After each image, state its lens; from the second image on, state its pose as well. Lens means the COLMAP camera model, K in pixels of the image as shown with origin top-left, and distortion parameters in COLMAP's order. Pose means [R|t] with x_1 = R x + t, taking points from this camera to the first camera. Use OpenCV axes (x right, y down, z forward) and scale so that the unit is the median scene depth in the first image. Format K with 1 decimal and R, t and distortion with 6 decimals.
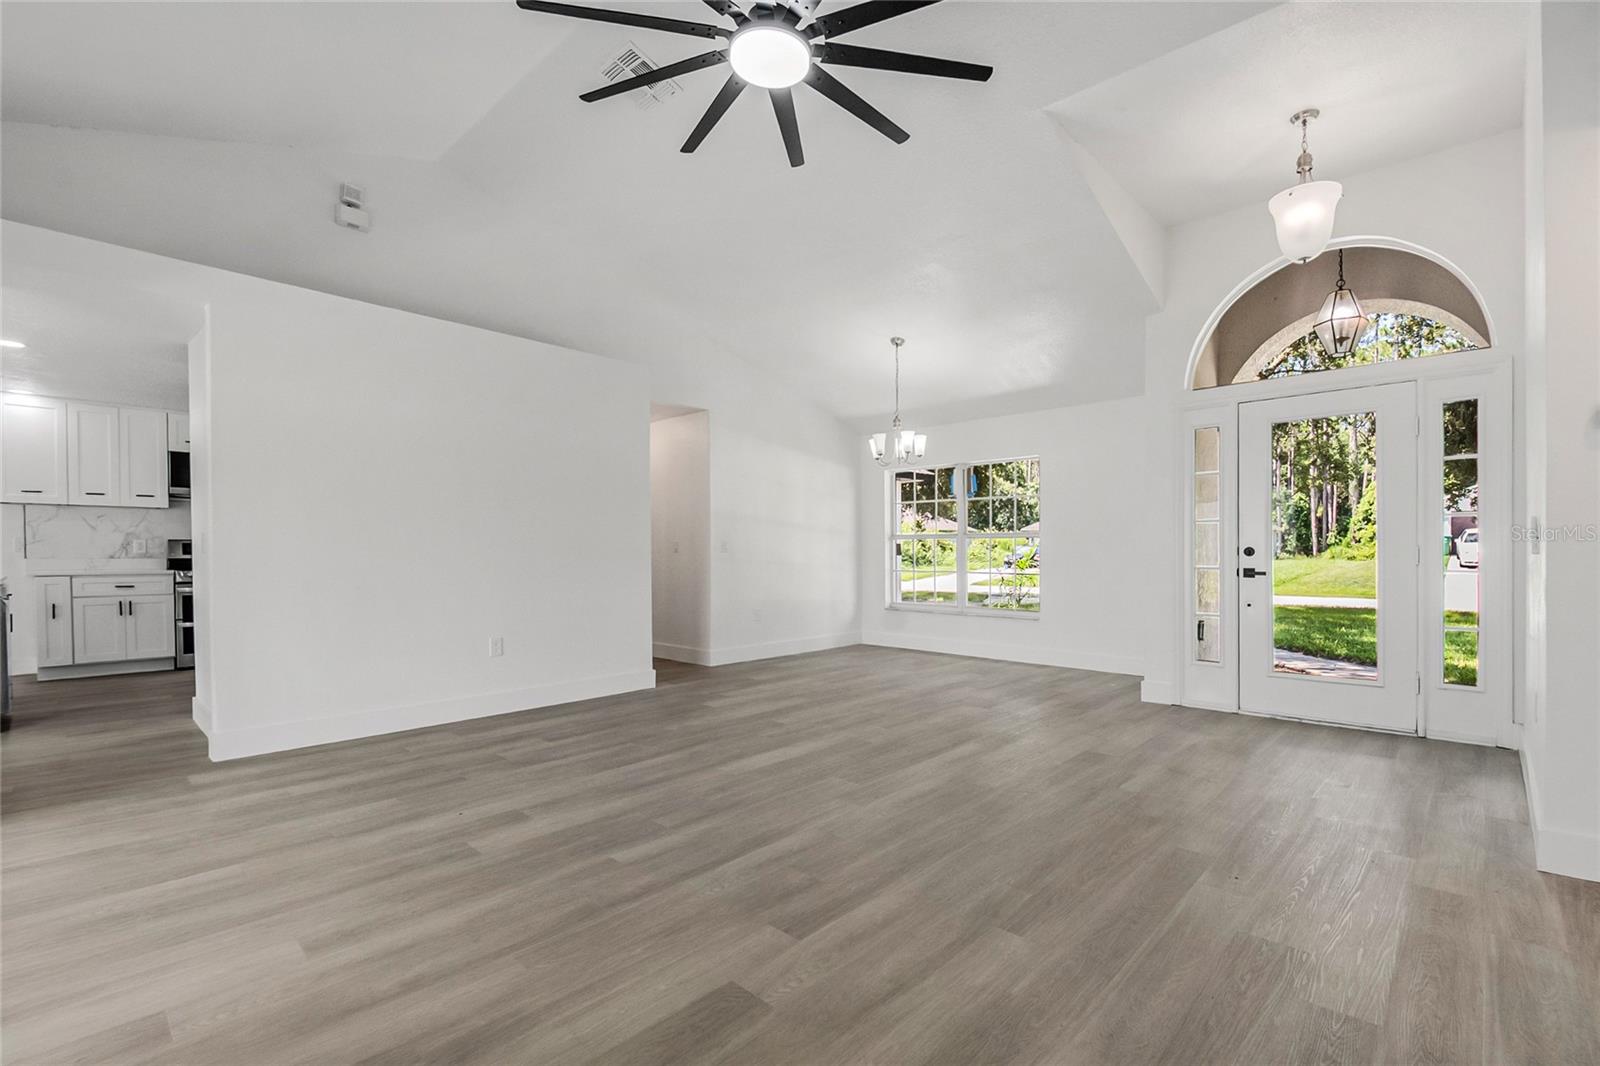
lens RADIAL K [[698.7, 0, 799.9], [0, 698.7, 542.7], [0, 0, 1]] dist [0.004001, 0.000067]
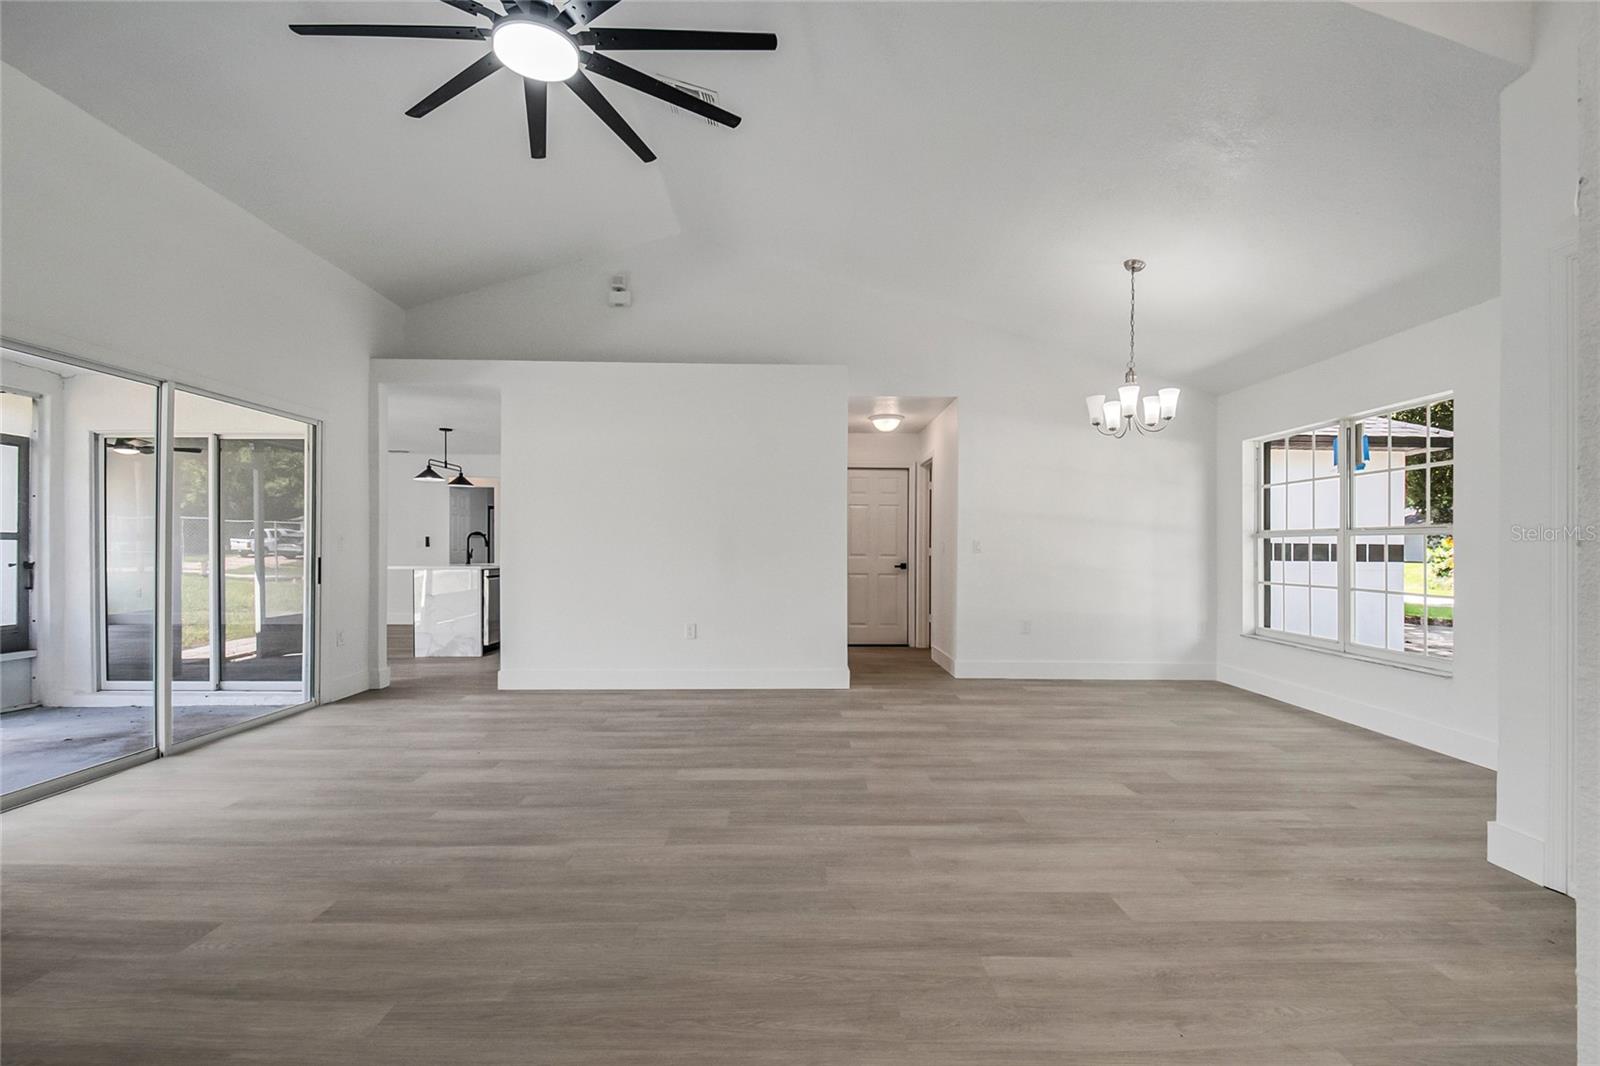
lens RADIAL K [[681.0, 0, 809.1], [0, 681.0, 544.0], [0, 0, 1]] dist [0.011763, -0.000114]
pose [[0.711214, 0.000931, -0.702975, 0.661142], [-0.000373, 0.999999, 0.000947, 0.002238], [0.702975, -0.000412, 0.711214, 0.426578]]
